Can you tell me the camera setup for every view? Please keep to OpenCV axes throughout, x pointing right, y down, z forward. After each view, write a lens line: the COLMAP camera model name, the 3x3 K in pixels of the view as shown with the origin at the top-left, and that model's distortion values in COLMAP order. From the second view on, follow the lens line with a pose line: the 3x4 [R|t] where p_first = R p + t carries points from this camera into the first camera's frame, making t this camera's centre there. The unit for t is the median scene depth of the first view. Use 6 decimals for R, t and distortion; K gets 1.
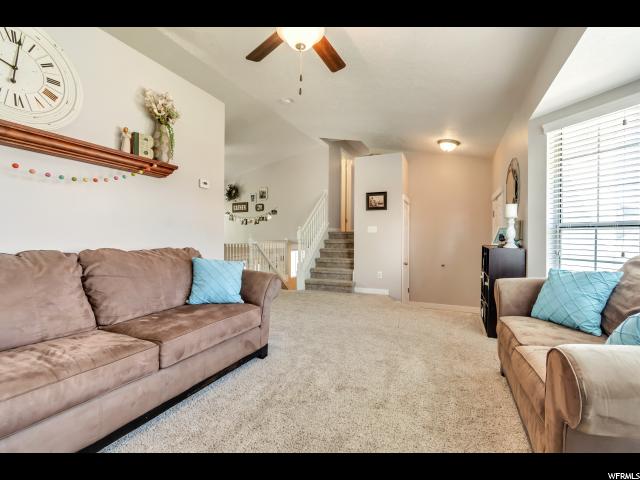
lens RADIAL K [[294.3, 0, 322.7], [0, 294.3, 237.9], [0, 0, 1]] dist [0.002983, -0.000362]
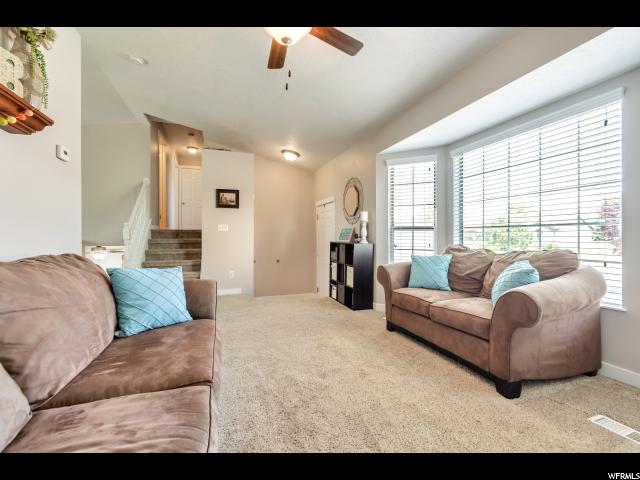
lens RADIAL K [[294.3, 0, 322.7], [0, 294.3, 237.9], [0, 0, 1]] dist [0.002983, -0.000362]
pose [[0.710678, -0.010120, 0.703445, -0.422346], [0.006754, 0.999949, 0.007562, -0.001829], [-0.703485, -0.000623, 0.710710, 0.141374]]
